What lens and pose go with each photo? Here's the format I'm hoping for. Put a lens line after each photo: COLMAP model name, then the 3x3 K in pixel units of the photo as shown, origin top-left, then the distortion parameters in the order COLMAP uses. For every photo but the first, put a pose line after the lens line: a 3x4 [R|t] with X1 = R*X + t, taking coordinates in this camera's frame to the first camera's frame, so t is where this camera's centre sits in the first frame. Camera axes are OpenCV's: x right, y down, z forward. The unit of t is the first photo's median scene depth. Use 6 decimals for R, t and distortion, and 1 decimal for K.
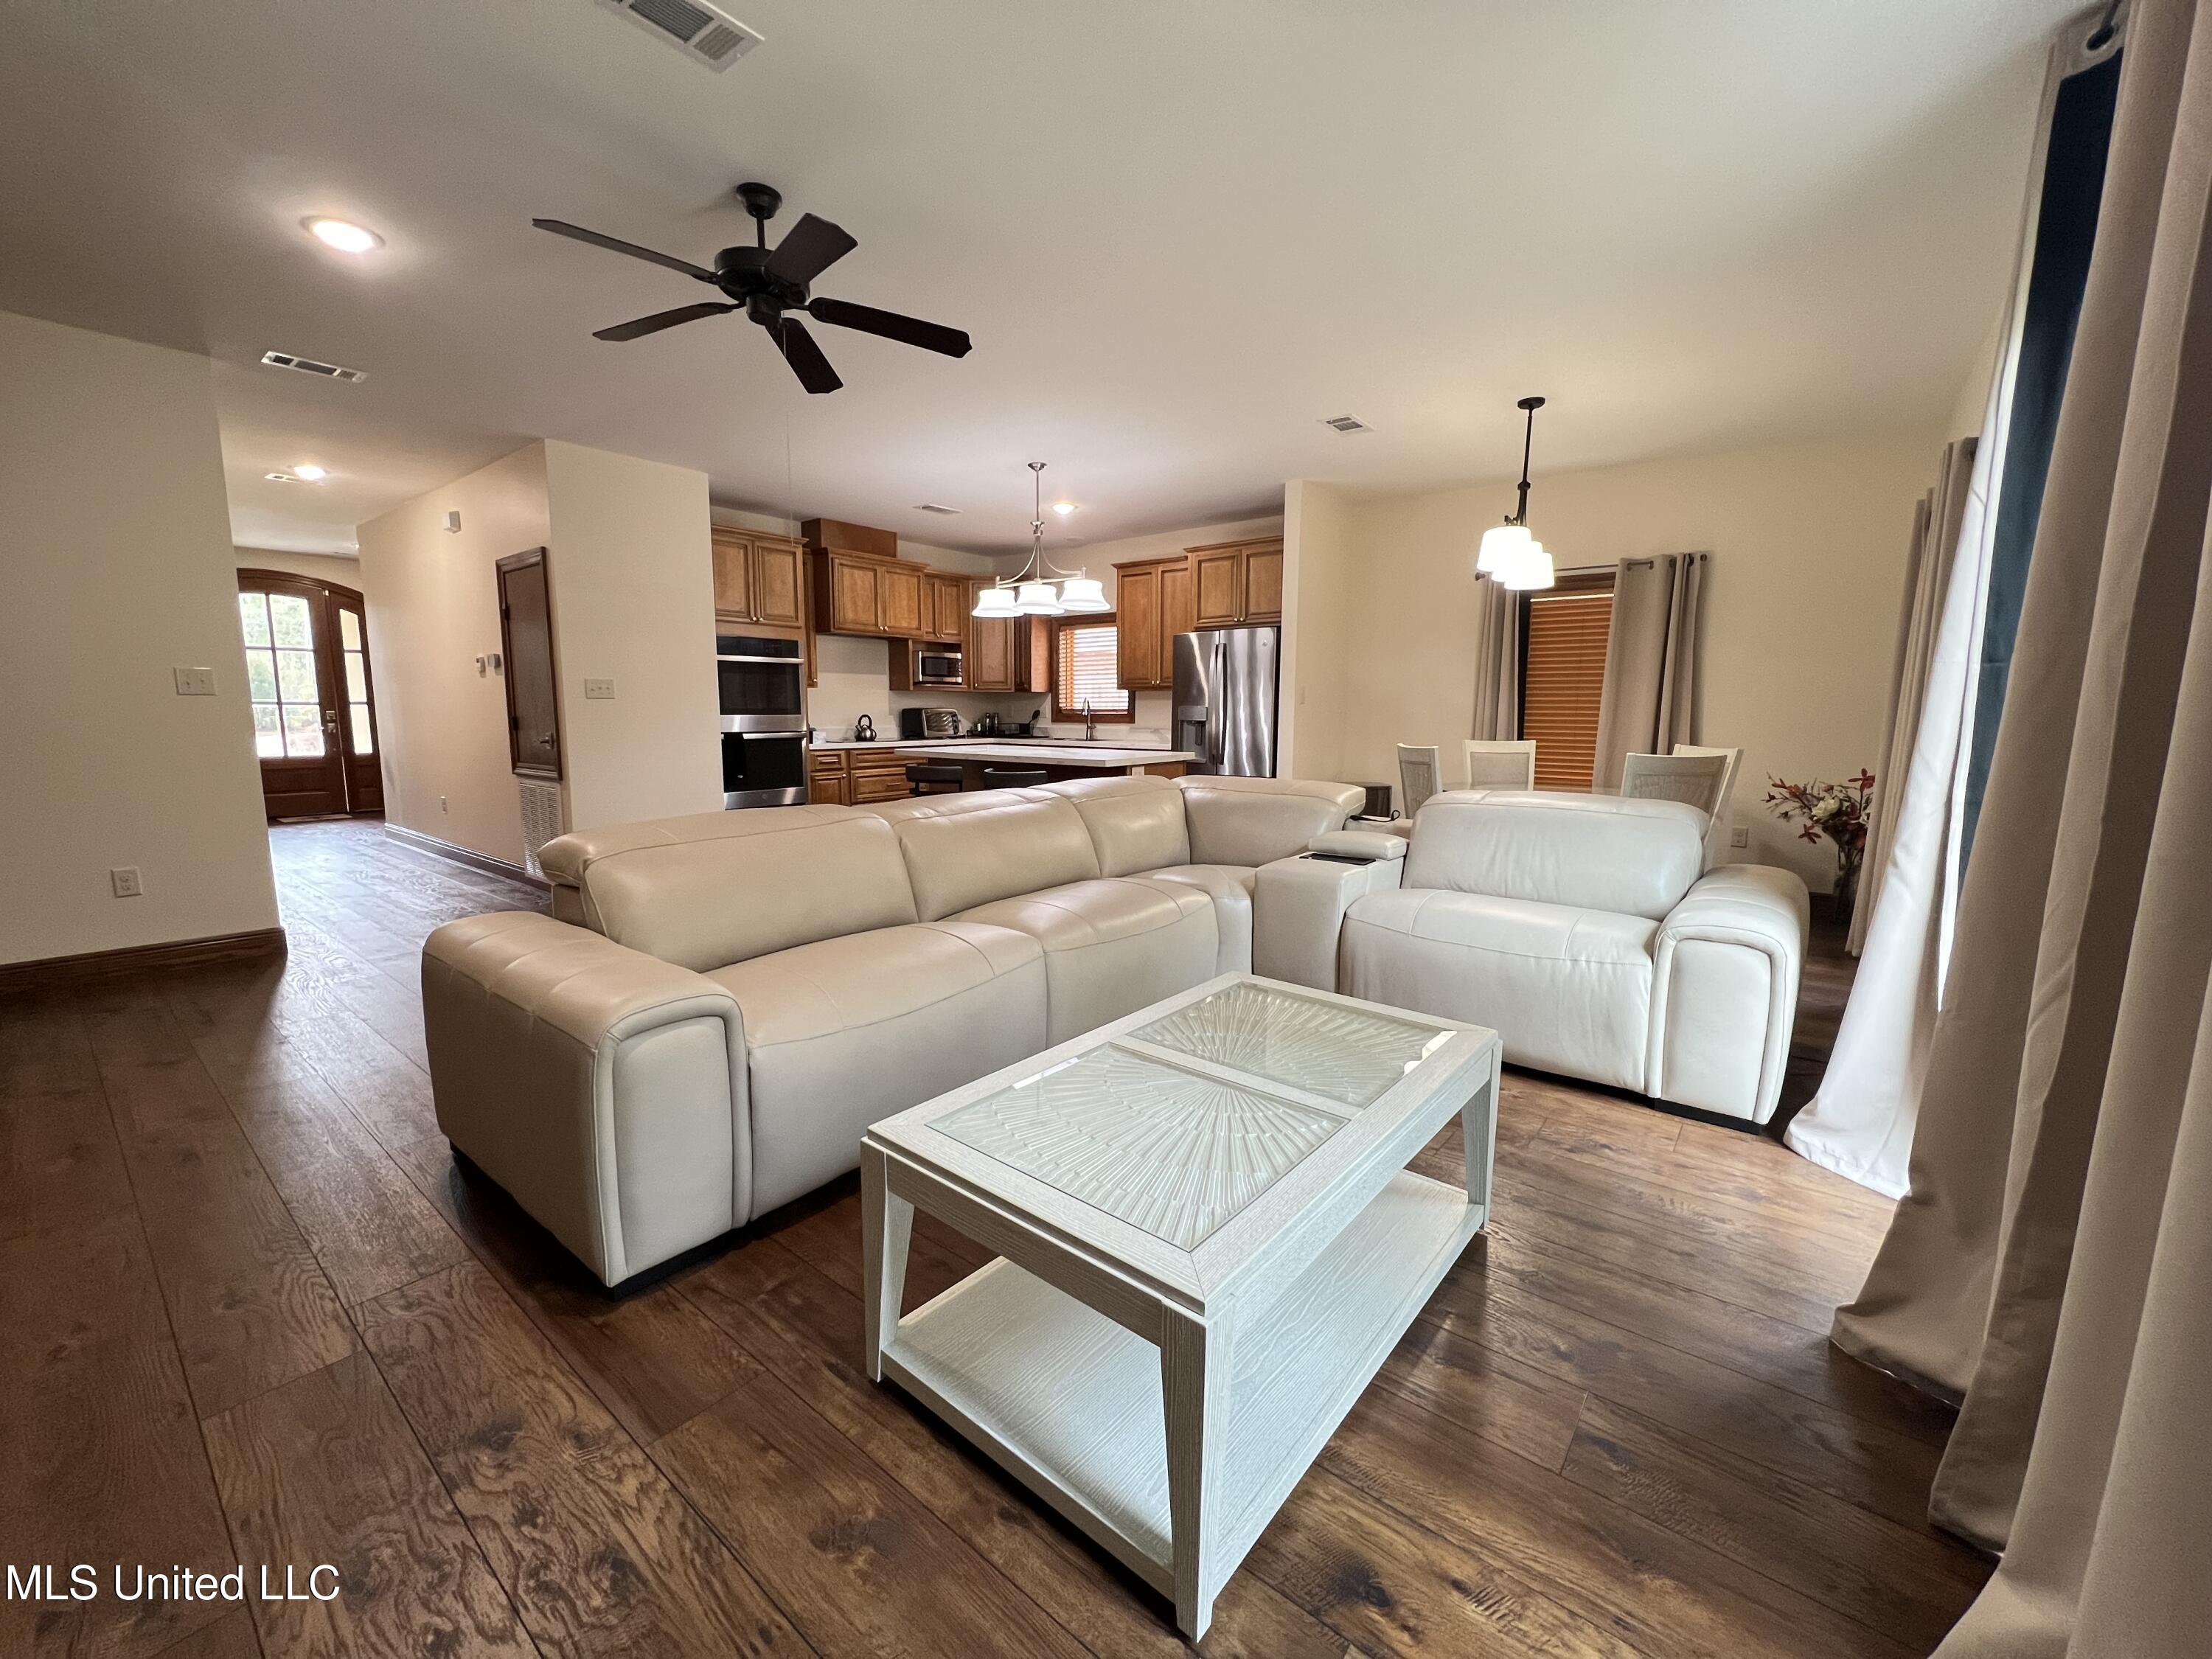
lens RADIAL K [[886.3, 0, 1099.1], [0, 886.3, 832.0], [0, 0, 1]] dist [-0.003107, 0.000832]
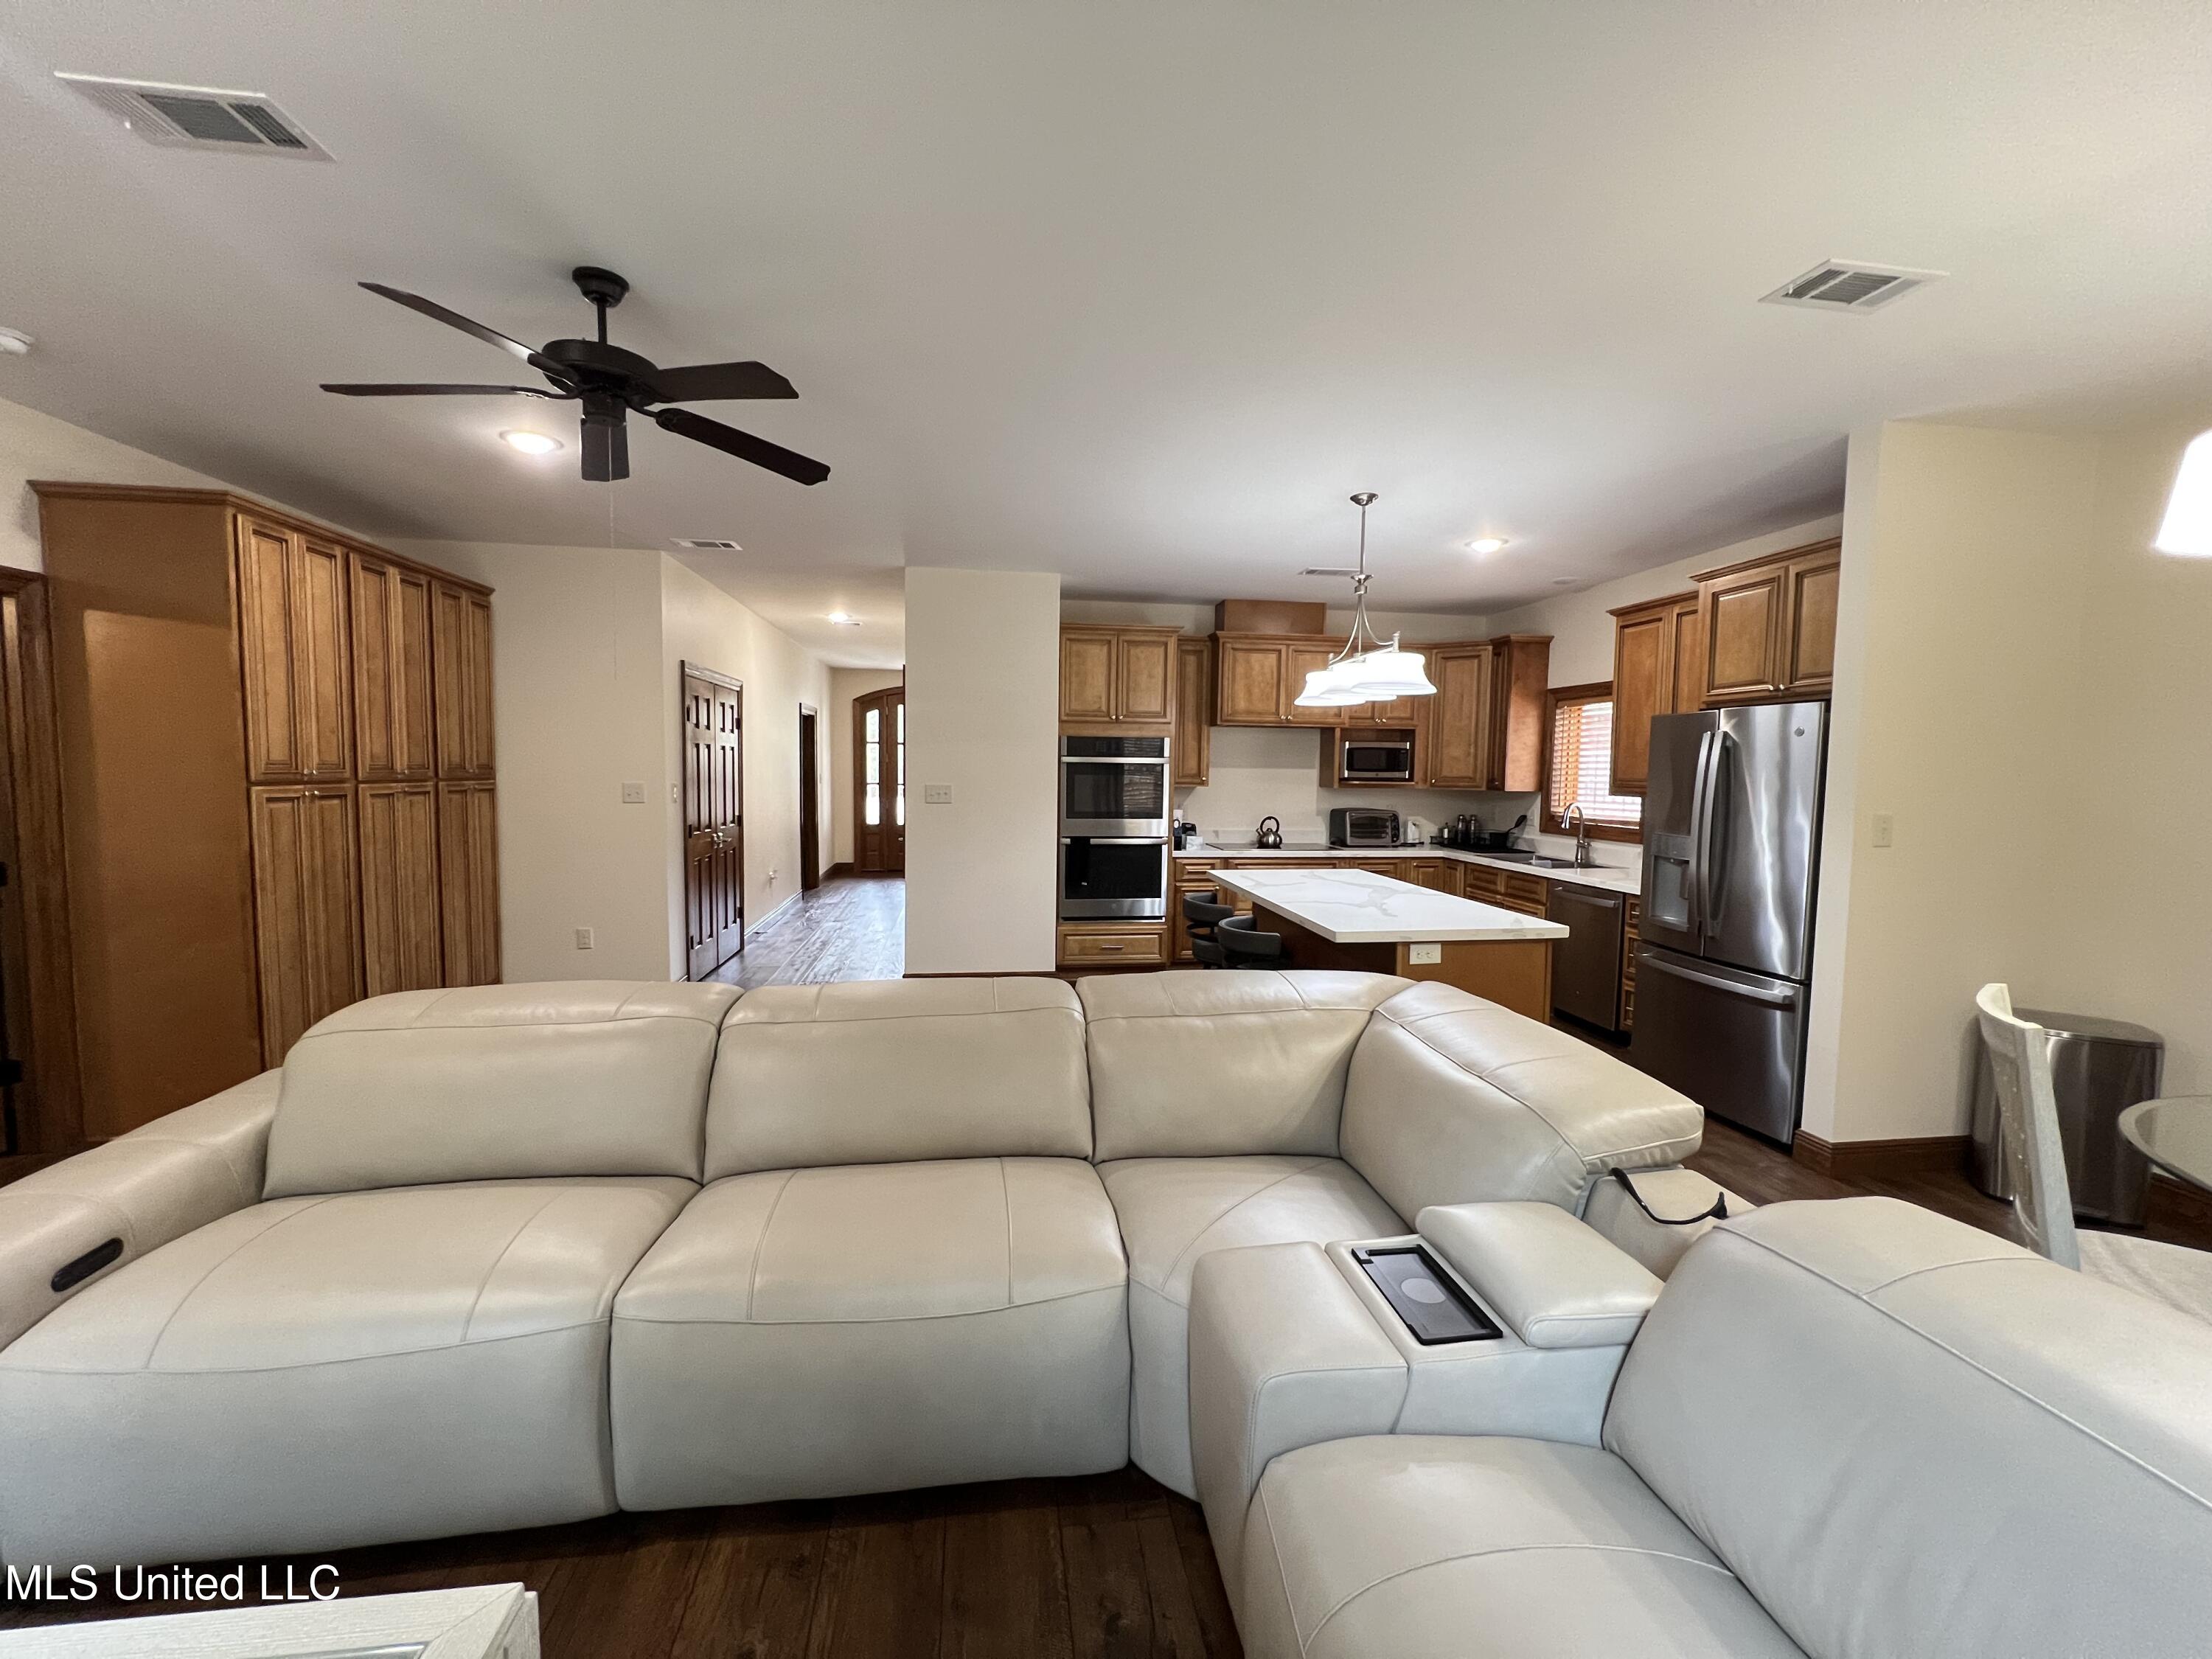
lens RADIAL K [[886.3, 0, 1097.4], [0, 886.3, 831.2], [0, 0, 1]] dist [-0.003107, 0.000832]
pose [[0.728215, 0.055059, -0.683133, 0.232968], [-0.104753, 0.993998, -0.031552, -0.085179], [0.677296, 0.094537, 0.729612, 0.301324]]
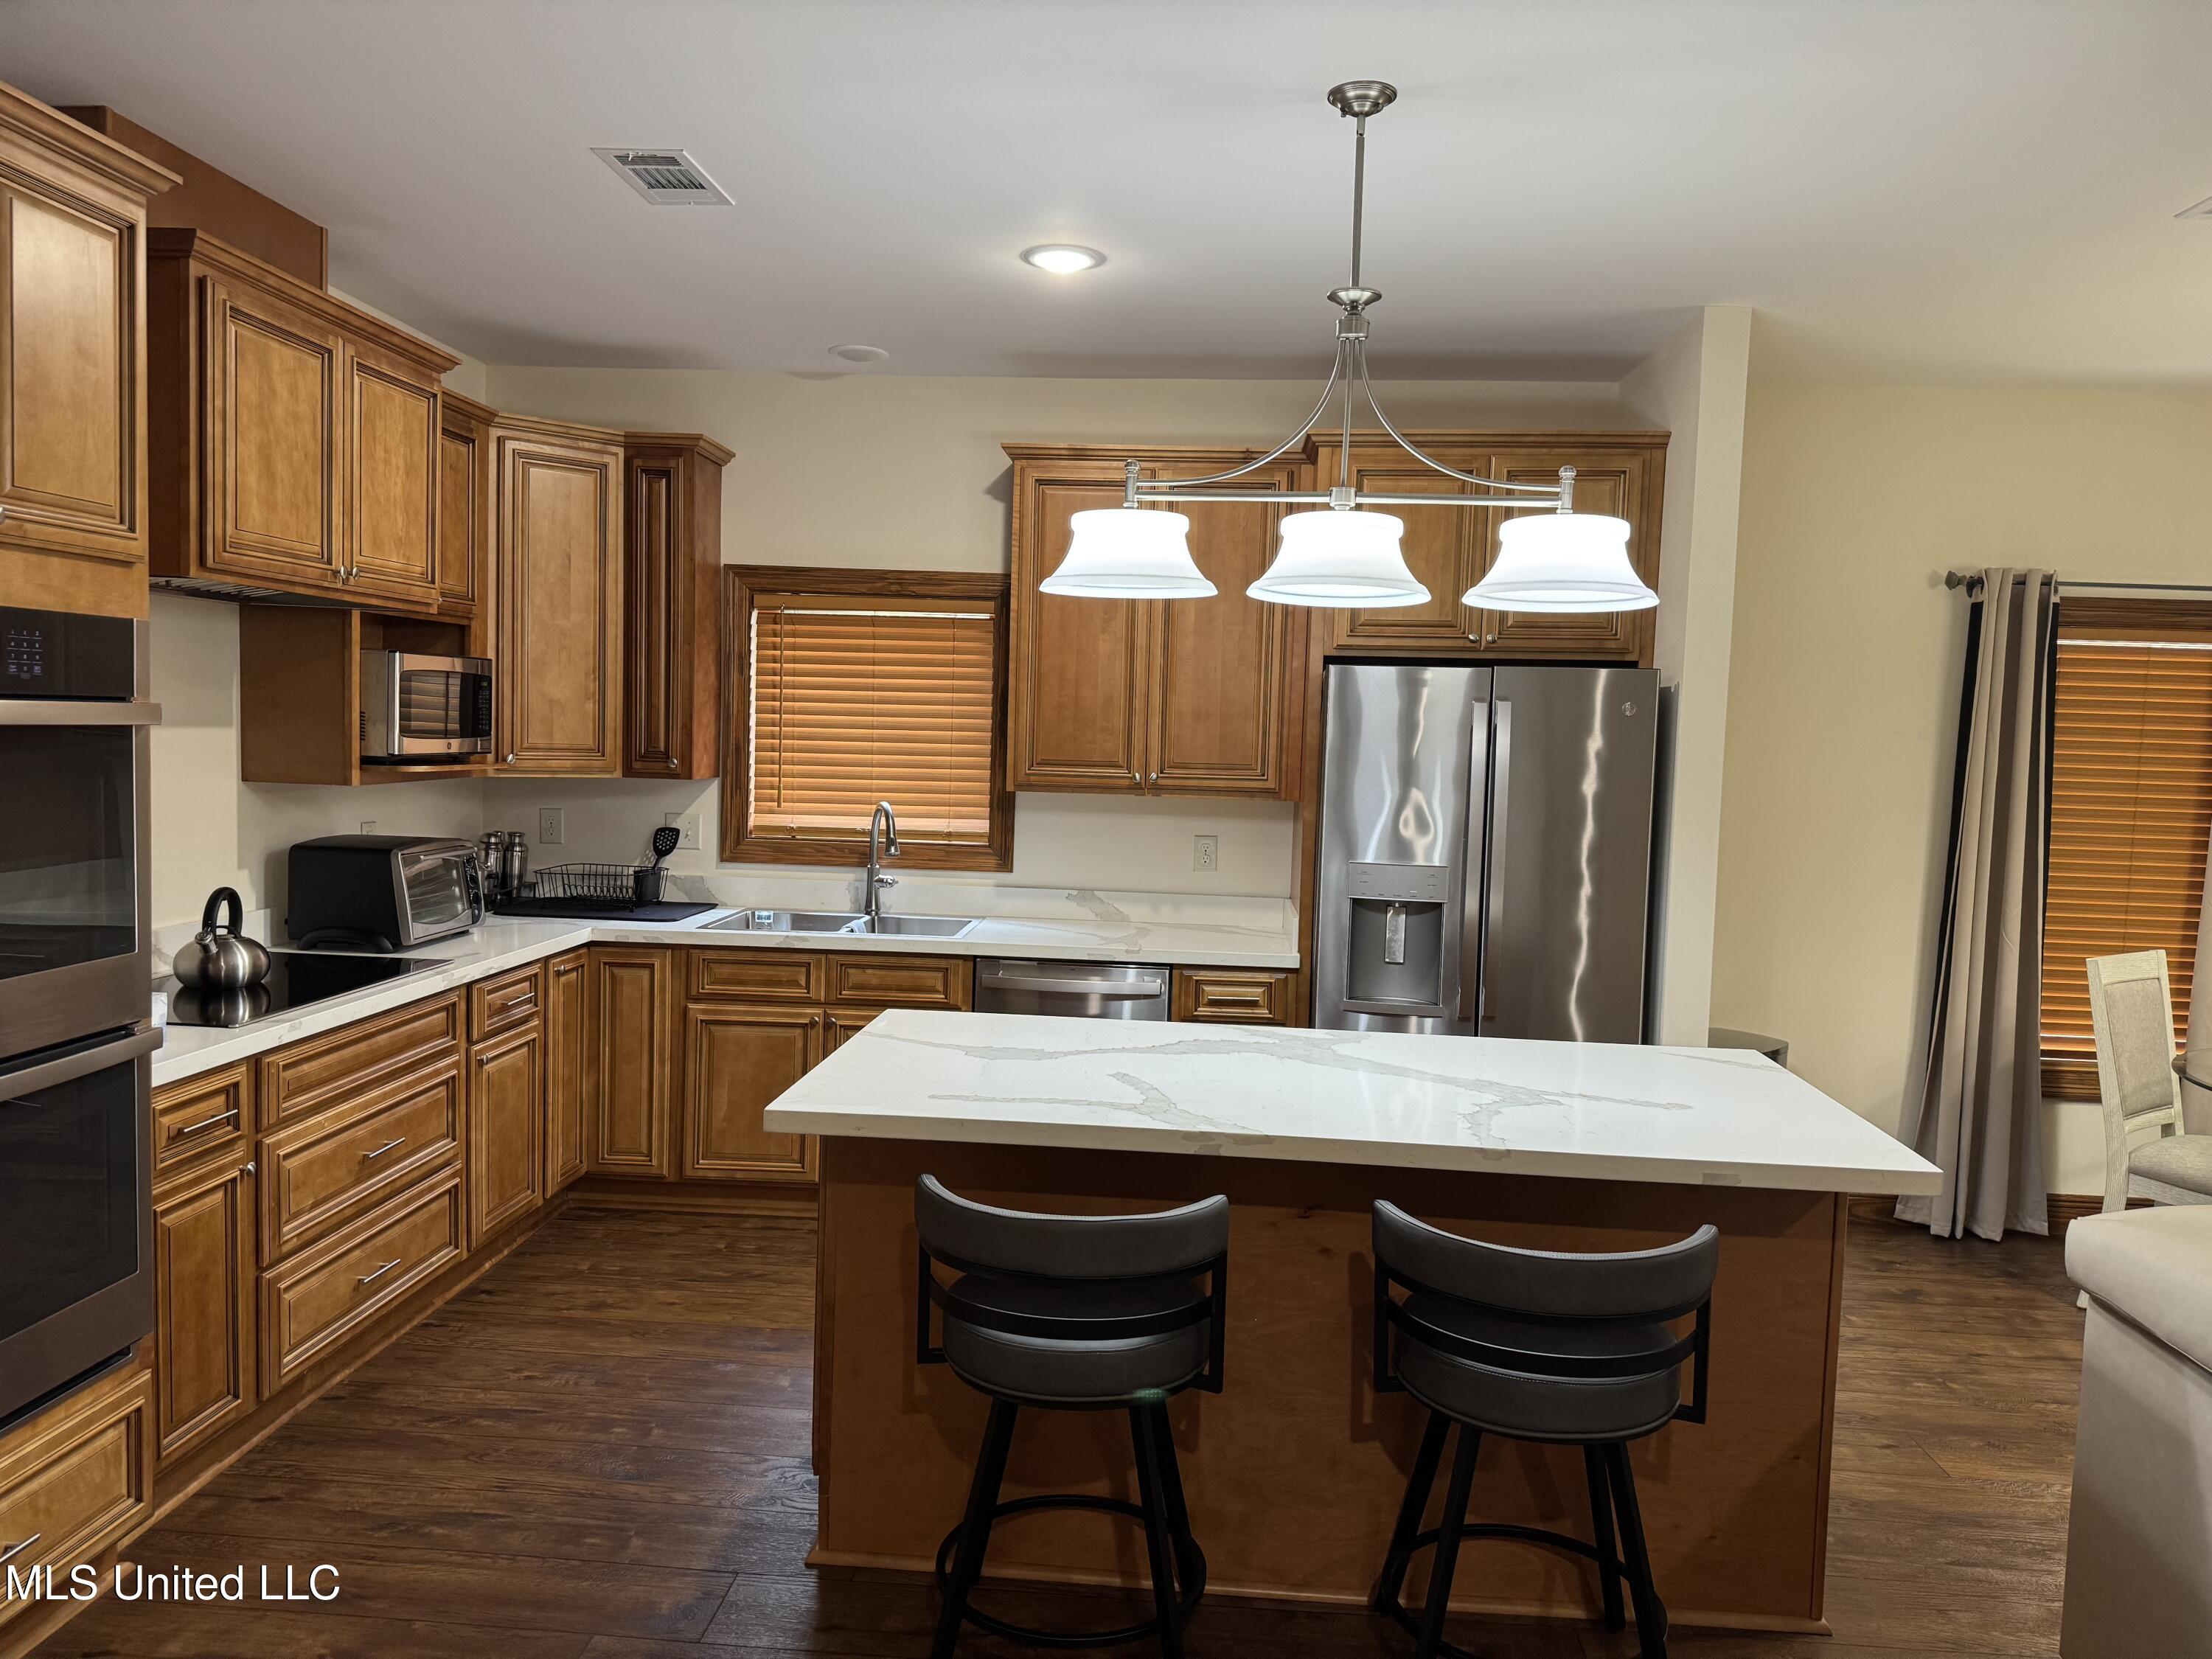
lens RADIAL K [[1546.9, 0, 1108.1], [0, 1546.9, 838.7], [0, 0, 1]] dist [0.074399, -0.095148]
pose [[0.820950, -0.019308, 0.570673, -0.362887], [0.051666, 0.997840, -0.040565, -0.132847], [-0.568657, 0.062786, 0.820175, 0.543730]]
